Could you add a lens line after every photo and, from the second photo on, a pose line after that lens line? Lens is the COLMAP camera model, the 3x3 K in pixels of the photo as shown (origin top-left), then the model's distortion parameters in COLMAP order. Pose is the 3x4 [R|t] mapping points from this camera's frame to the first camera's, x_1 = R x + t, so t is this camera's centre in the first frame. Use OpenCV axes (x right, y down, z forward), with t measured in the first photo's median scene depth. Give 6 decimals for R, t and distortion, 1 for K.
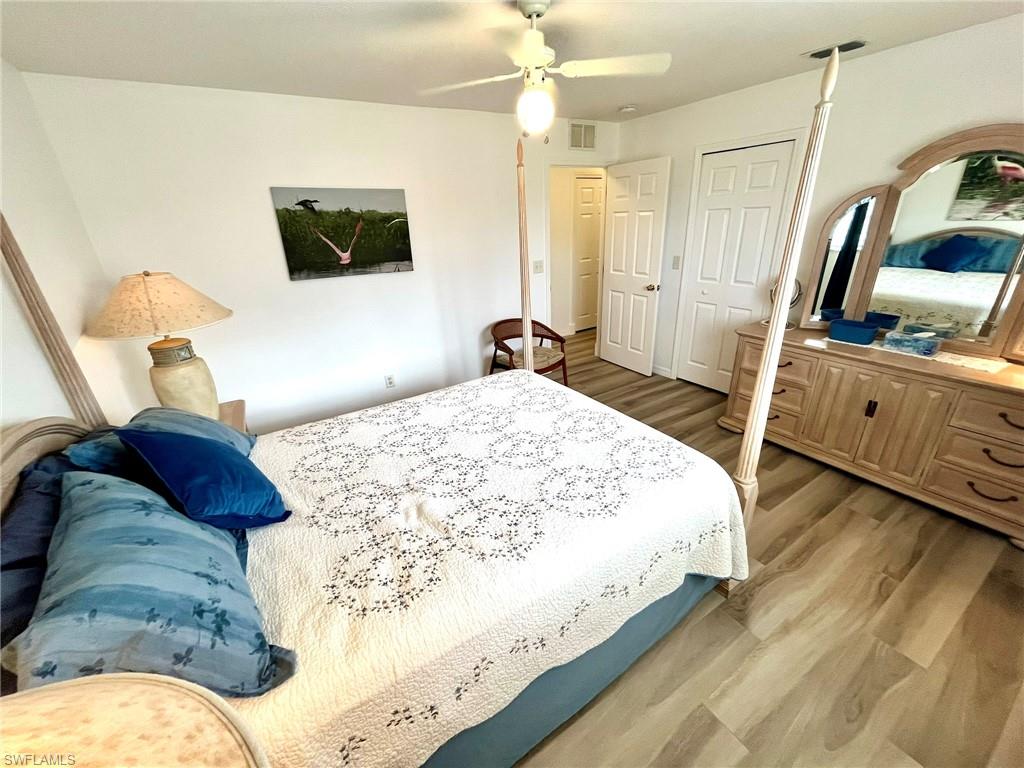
lens RADIAL K [[411.8, 0, 507.9], [0, 411.8, 389.3], [0, 0, 1]] dist [-0.002257, -0.000418]
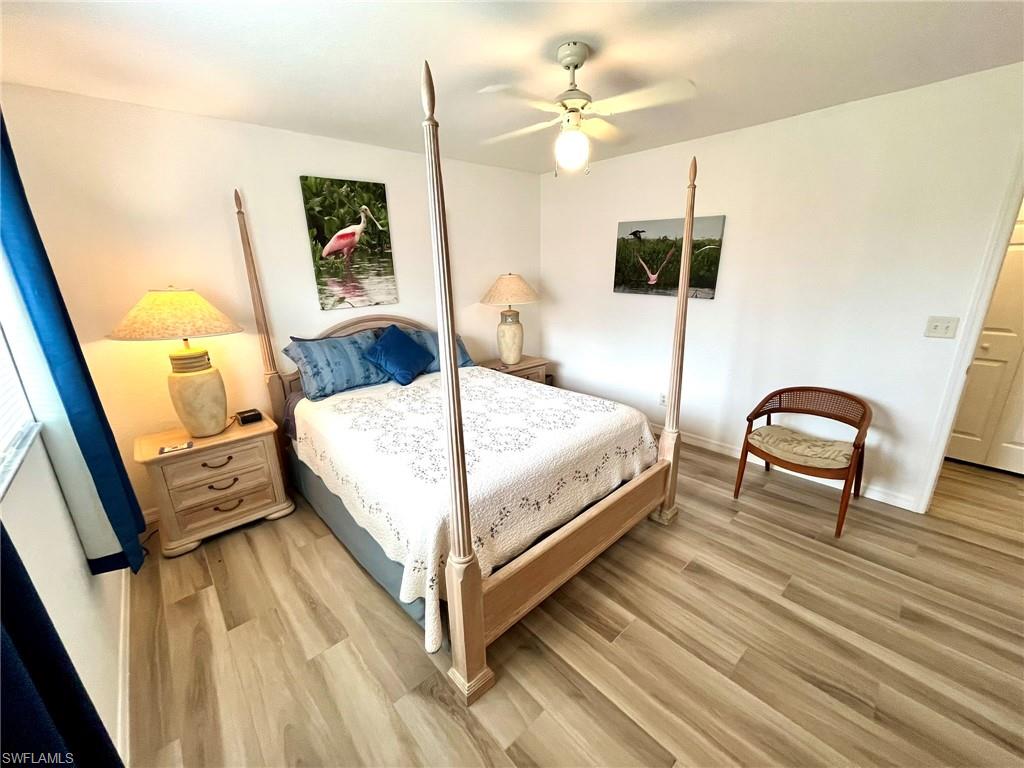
lens RADIAL K [[411.8, 0, 511.5], [0, 411.8, 386.1], [0, 0, 1]] dist [-0.002257, -0.000418]
pose [[0.174071, 0.322573, -0.930401, 0.754916], [-0.371834, 0.896411, 0.241221, -0.198252], [0.911833, 0.303965, 0.275982, 0.453162]]
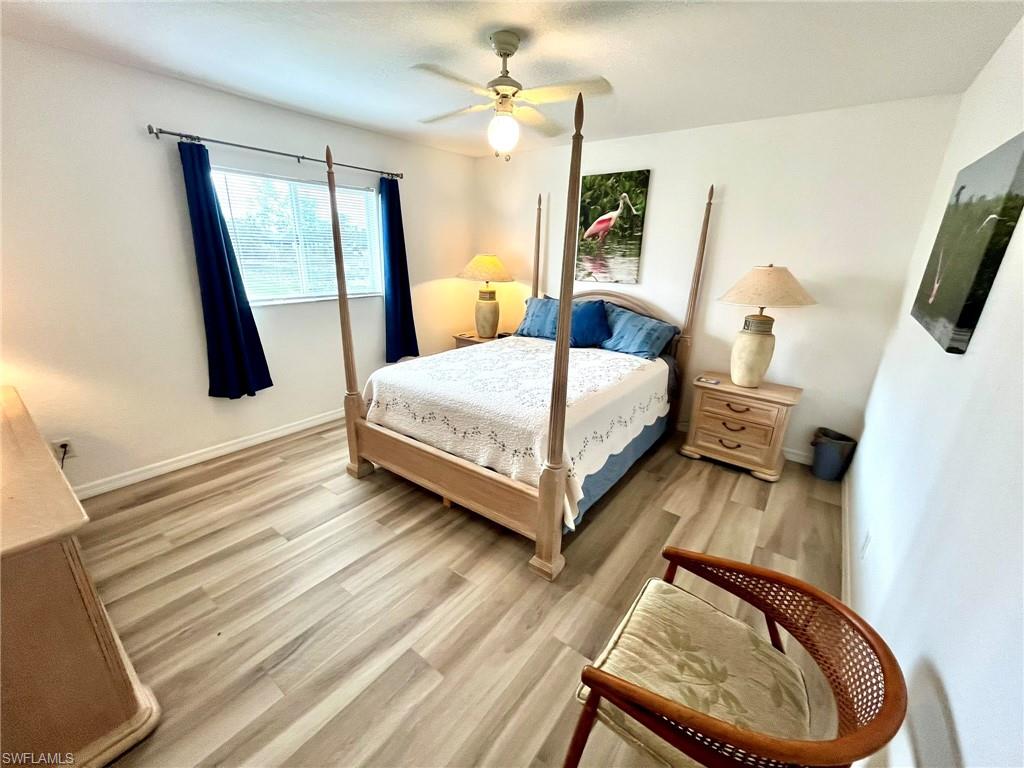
lens RADIAL K [[411.8, 0, 511.4], [0, 411.8, 385.0], [0, 0, 1]] dist [-0.002257, -0.000418]
pose [[-0.932055, 0.133596, -0.336786, 0.320520], [-0.126839, 0.750404, 0.648695, -0.548649], [0.339389, 0.647338, -0.682473, 1.361150]]
